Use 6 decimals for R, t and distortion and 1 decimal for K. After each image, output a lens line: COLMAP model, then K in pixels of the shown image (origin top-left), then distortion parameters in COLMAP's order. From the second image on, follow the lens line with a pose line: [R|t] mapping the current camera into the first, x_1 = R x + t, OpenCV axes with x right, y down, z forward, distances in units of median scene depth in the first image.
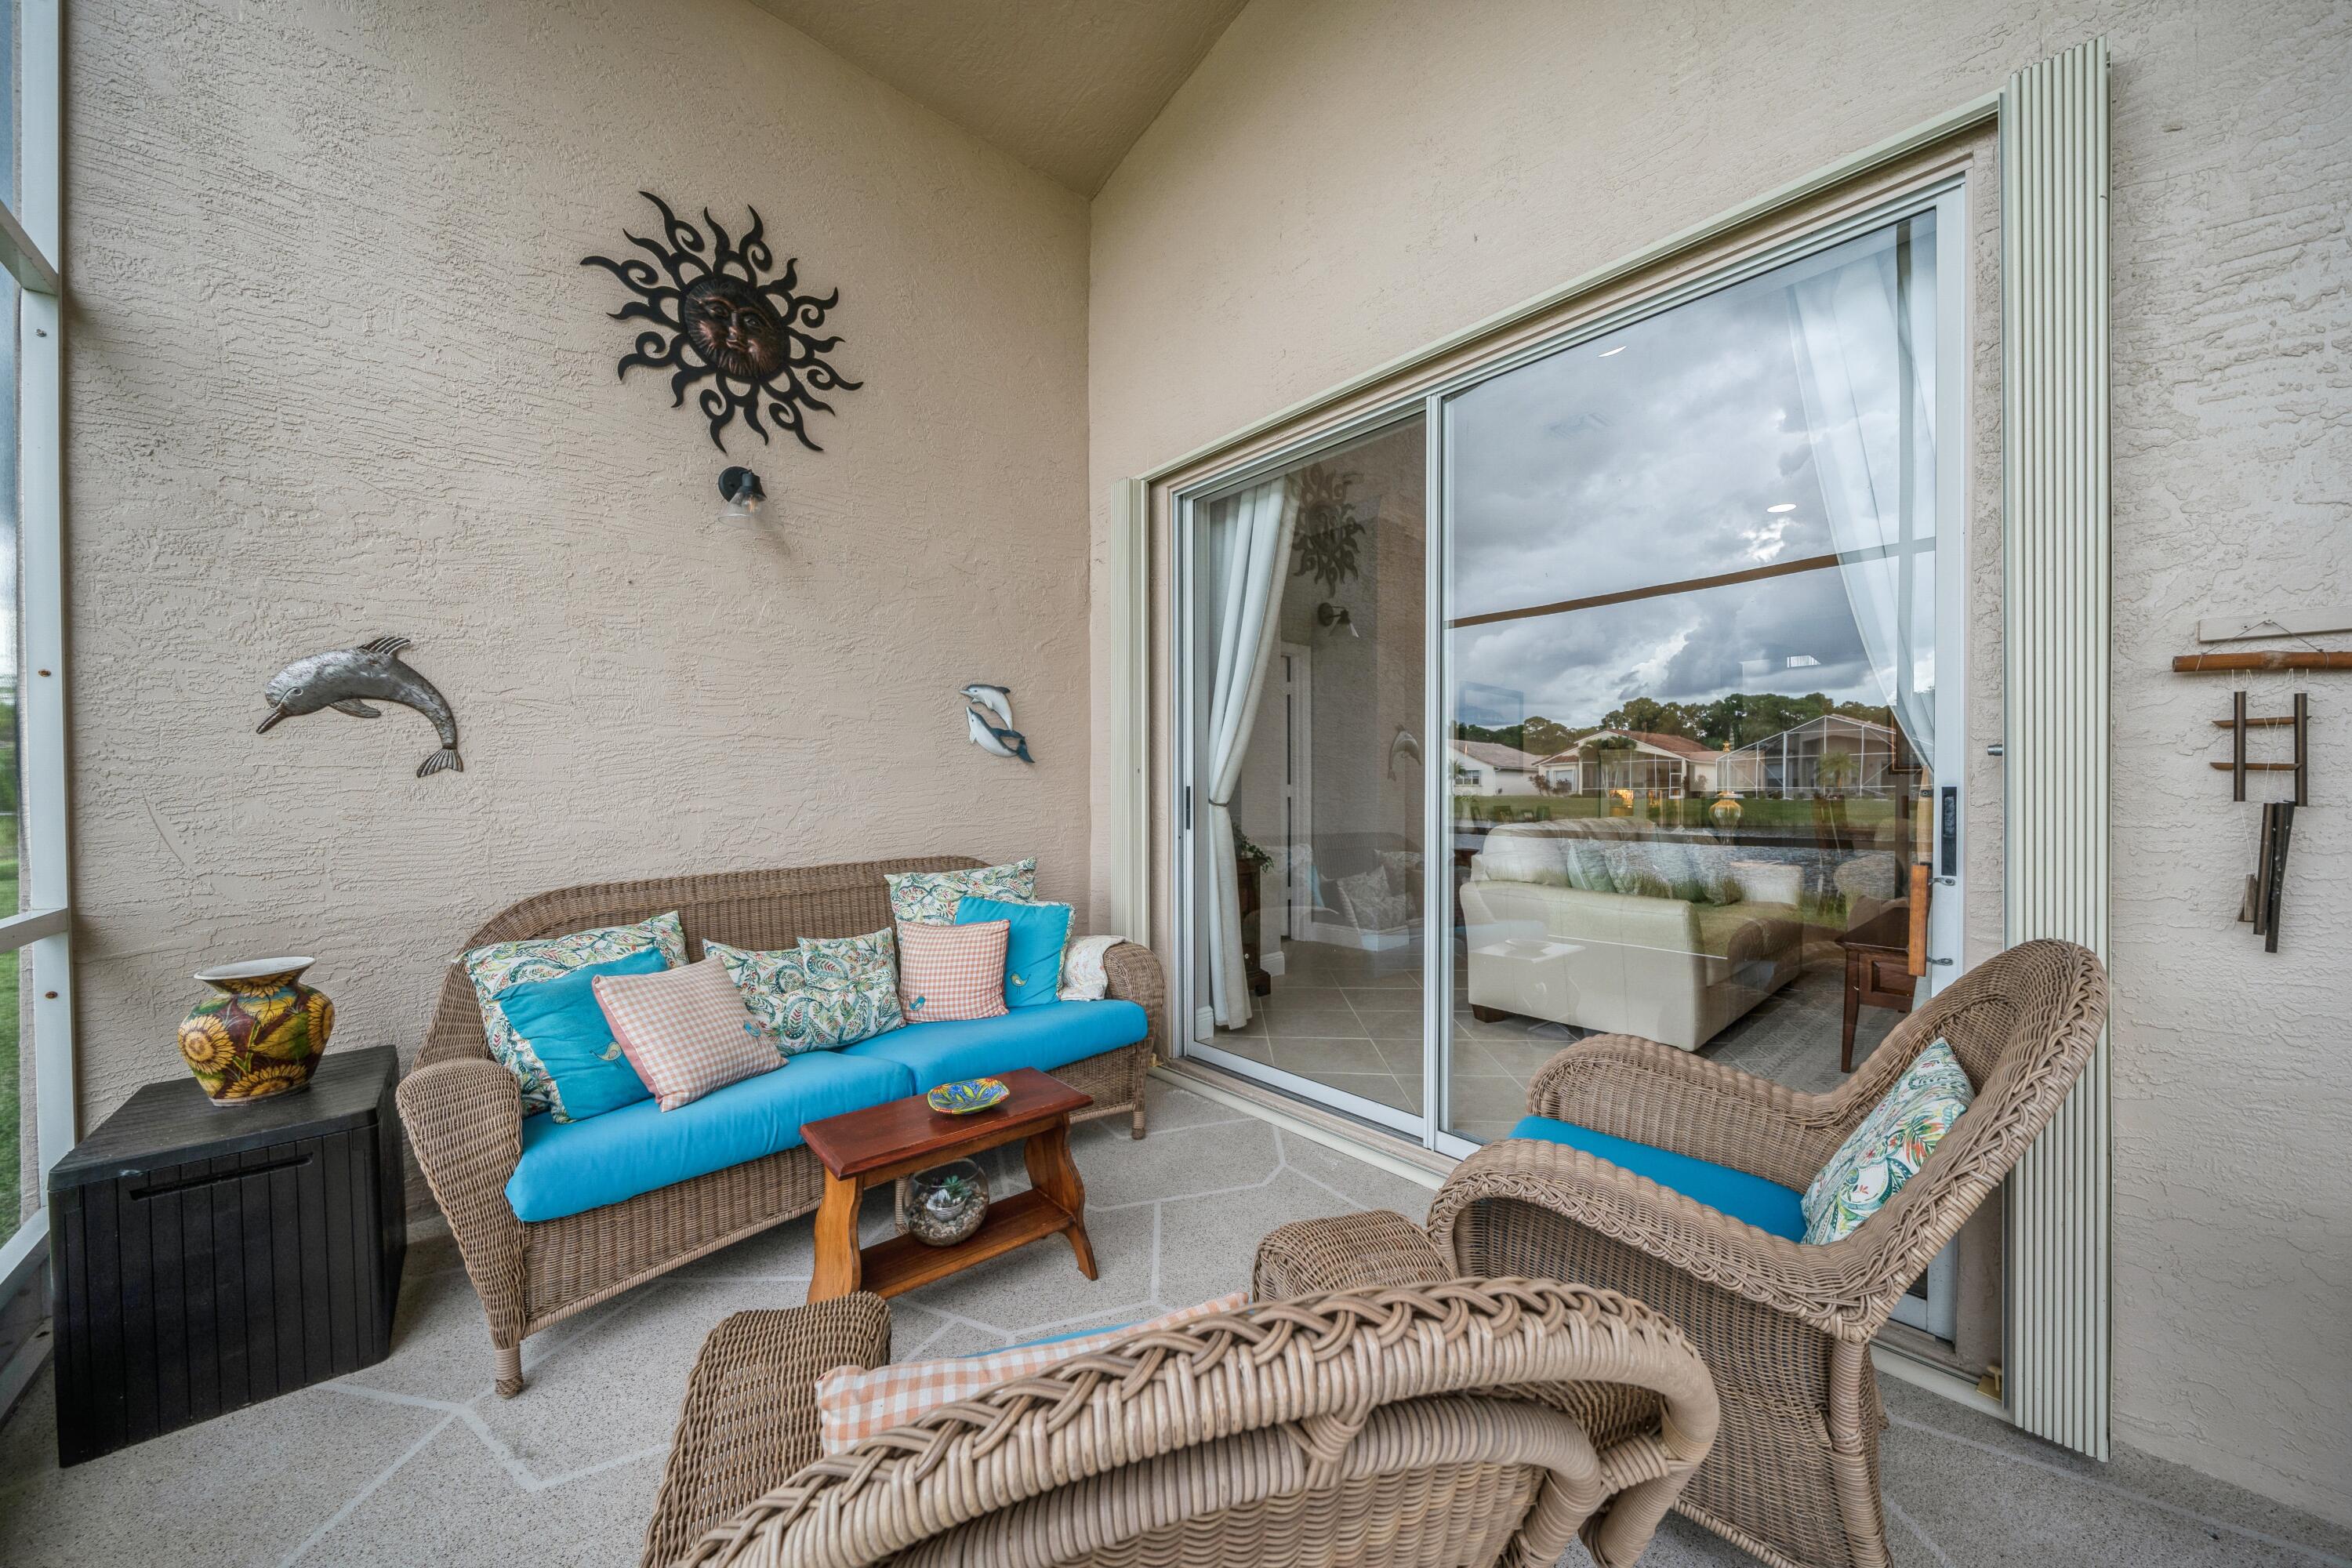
lens RADIAL K [[830.5, 0, 1170.0], [0, 830.5, 786.2], [0, 0, 1]] dist [-0.003164, -0.000131]
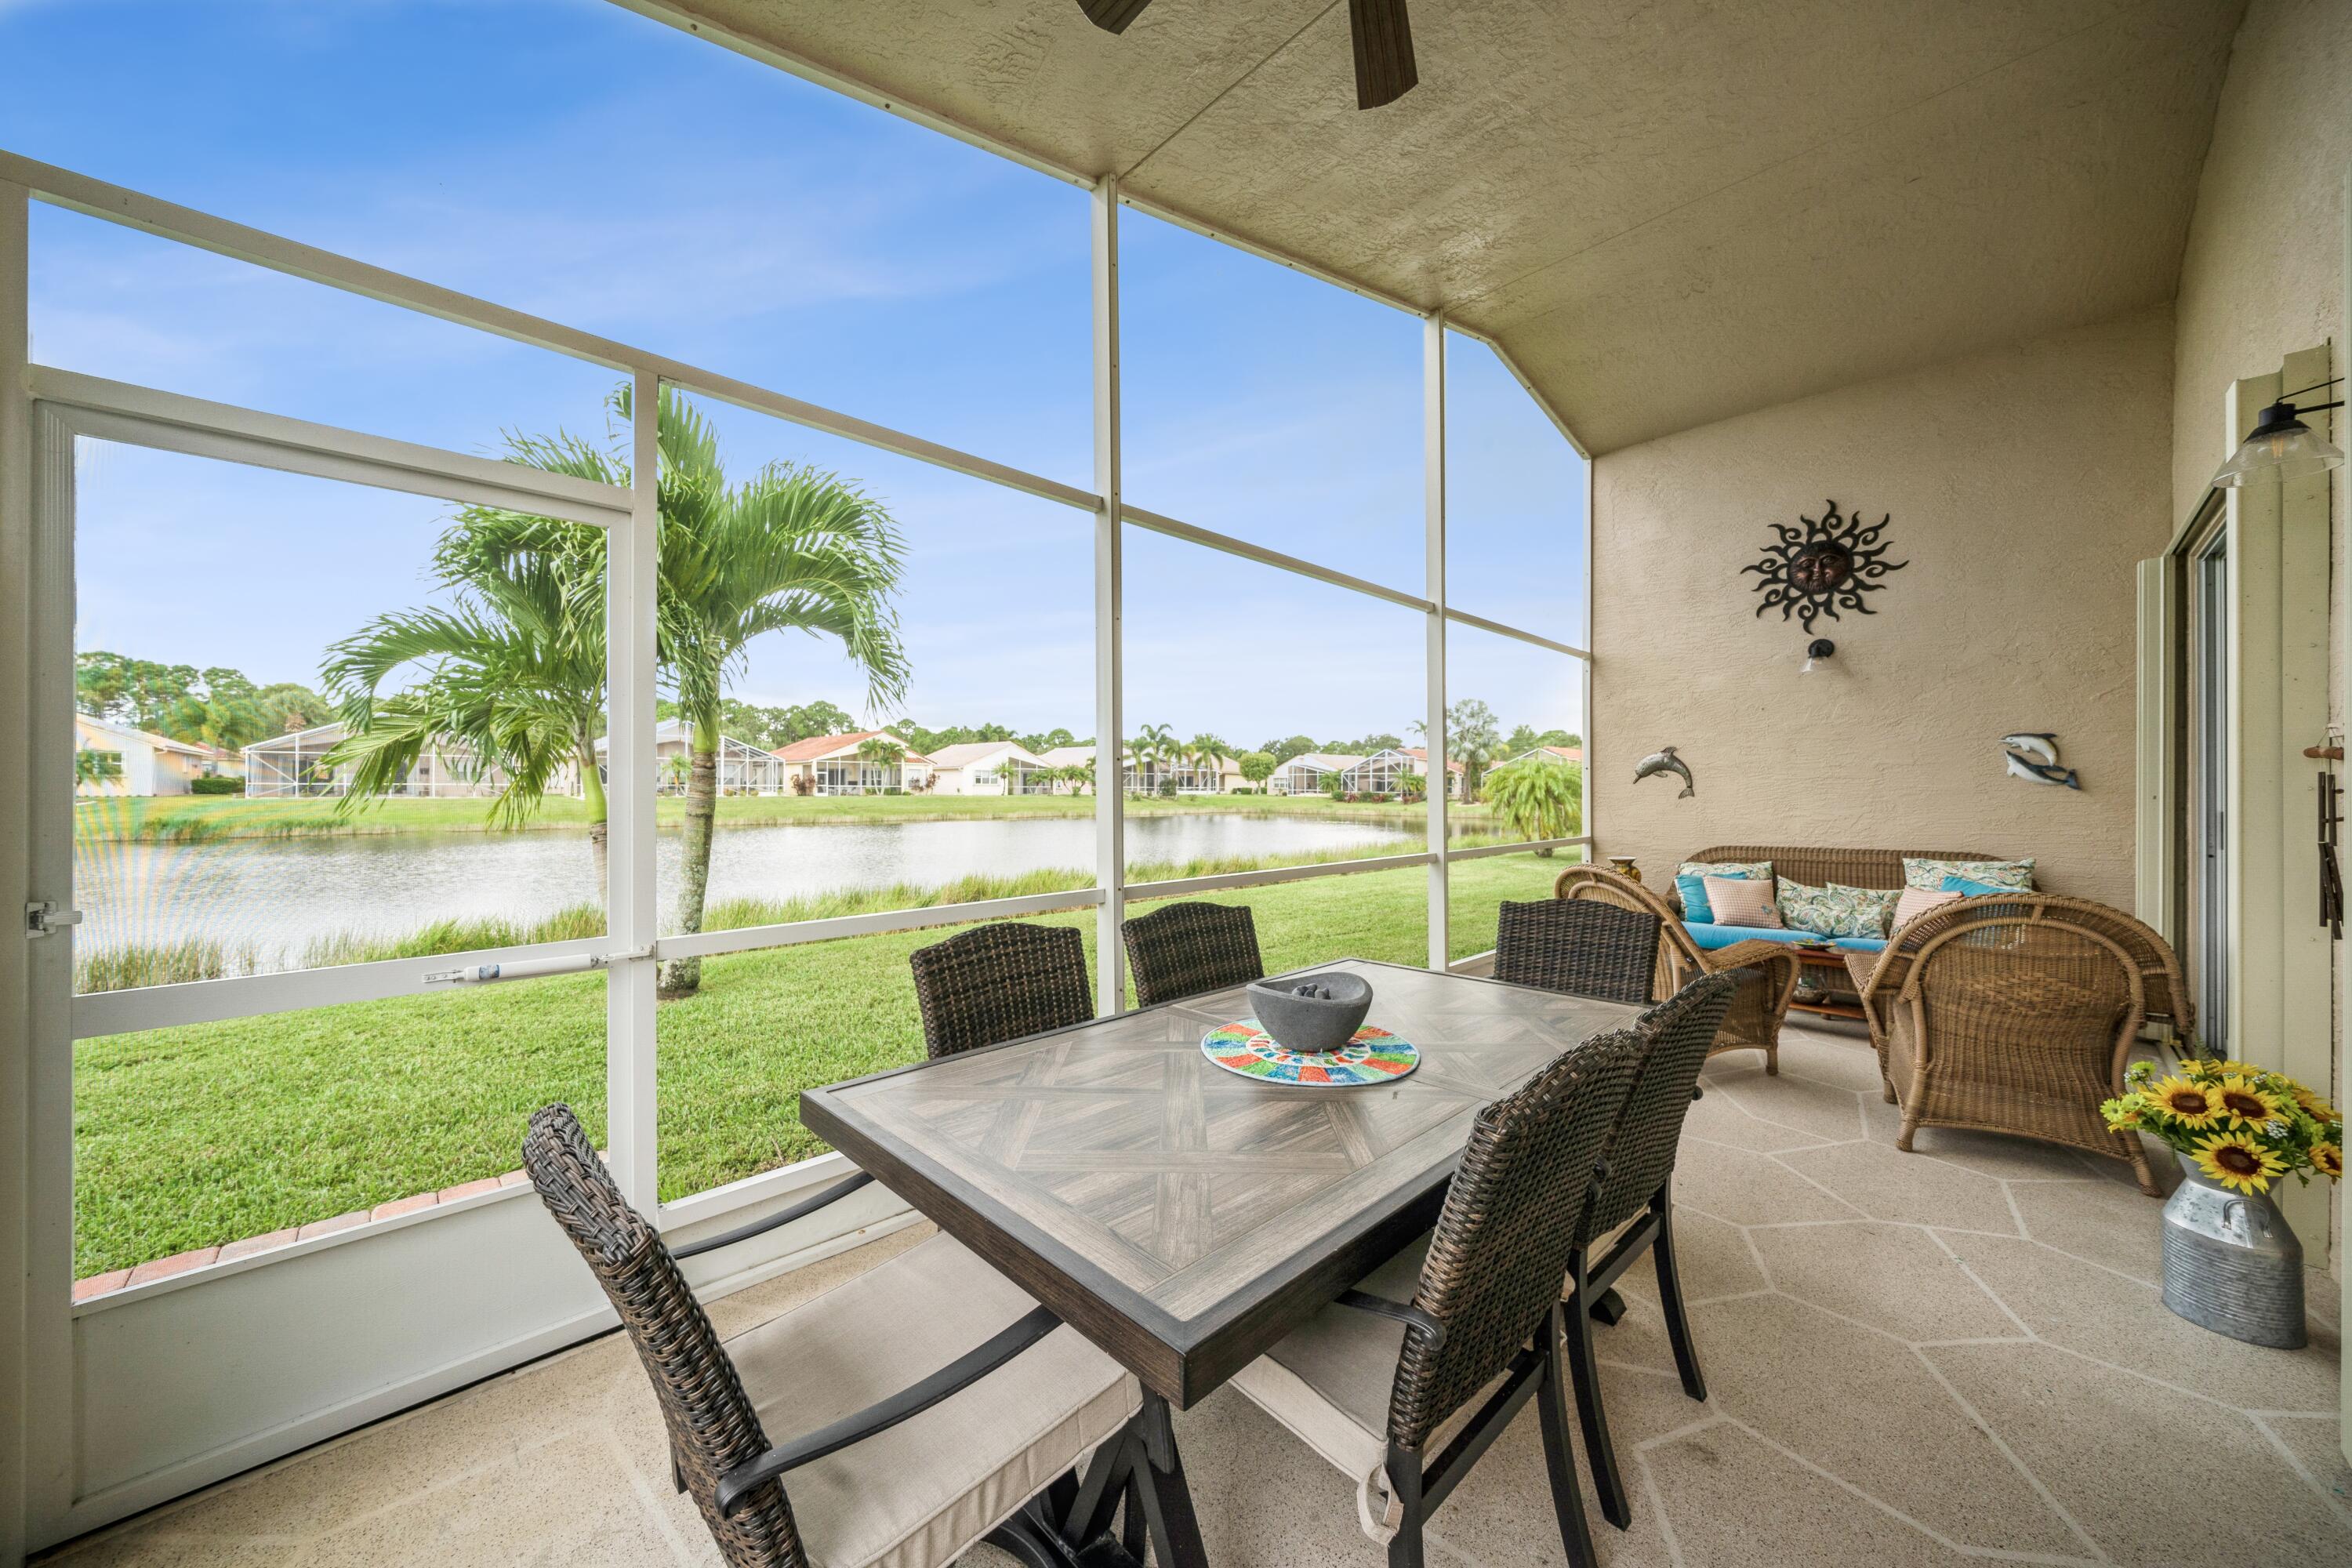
lens RADIAL K [[830.5, 0, 1170.3], [0, 830.5, 786.4], [0, 0, 1]] dist [-0.003164, -0.000131]
pose [[0.044013, 0.003226, -0.999026, 1.356484], [-0.002699, 0.999992, 0.003110, -0.043808], [0.999027, 0.002559, 0.044021, -0.602538]]
